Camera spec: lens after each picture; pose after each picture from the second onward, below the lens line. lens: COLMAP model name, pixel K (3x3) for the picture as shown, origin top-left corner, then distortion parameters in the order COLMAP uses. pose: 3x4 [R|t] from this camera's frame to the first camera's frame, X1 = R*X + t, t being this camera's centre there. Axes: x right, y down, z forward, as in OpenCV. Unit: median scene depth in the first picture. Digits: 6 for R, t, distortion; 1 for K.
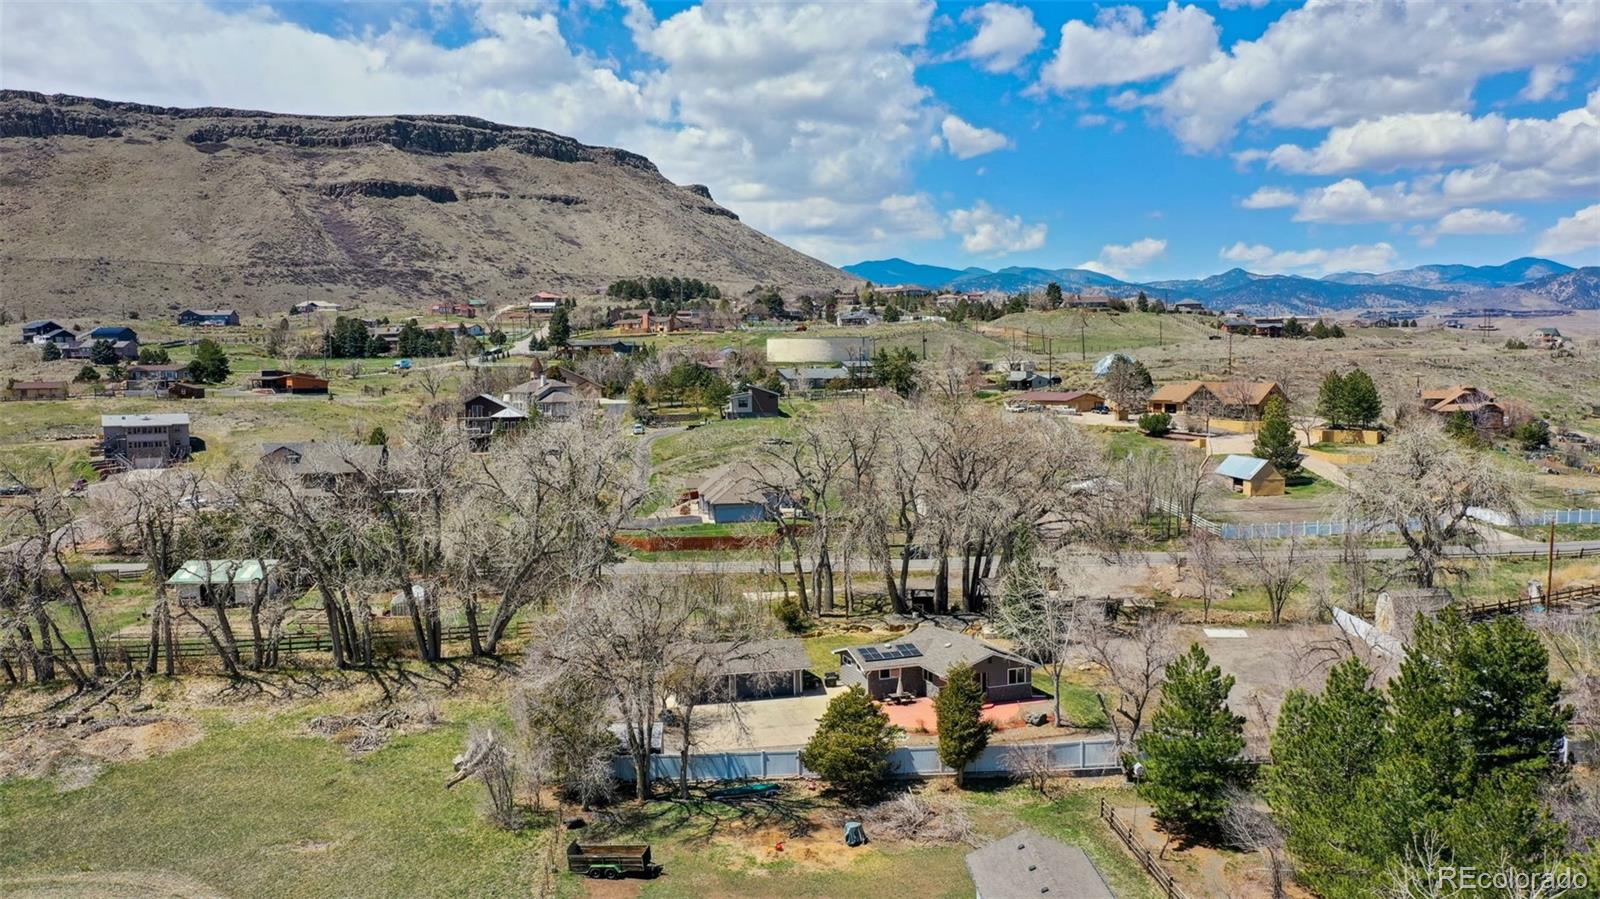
lens RADIAL K [[1277.5, 0, 800.0], [0, 1277.5, 449.5], [0, 0, 1]] dist [0.033057, -0.002857]
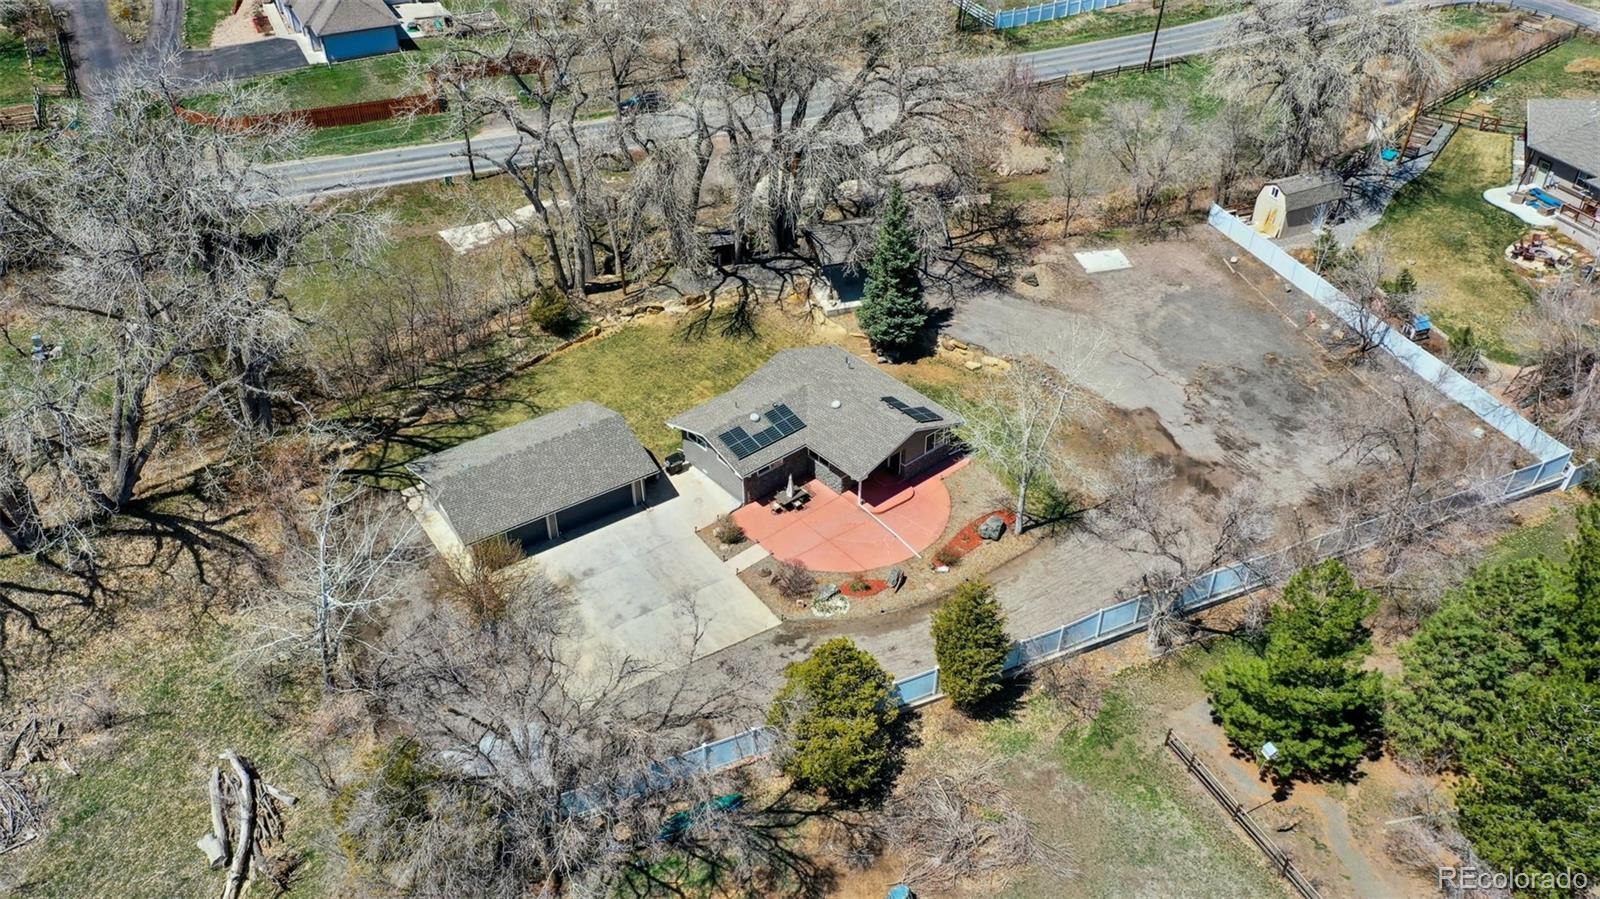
lens RADIAL K [[1277.5, 0, 800.0], [0, 1277.5, 449.5], [0, 0, 1]] dist [0.033057, -0.002857]
pose [[0.935055, -0.199138, 0.293284, -0.125884], [0.016723, 0.851170, 0.524623, -0.214426], [-0.354107, -0.485647, 0.799222, 0.429717]]
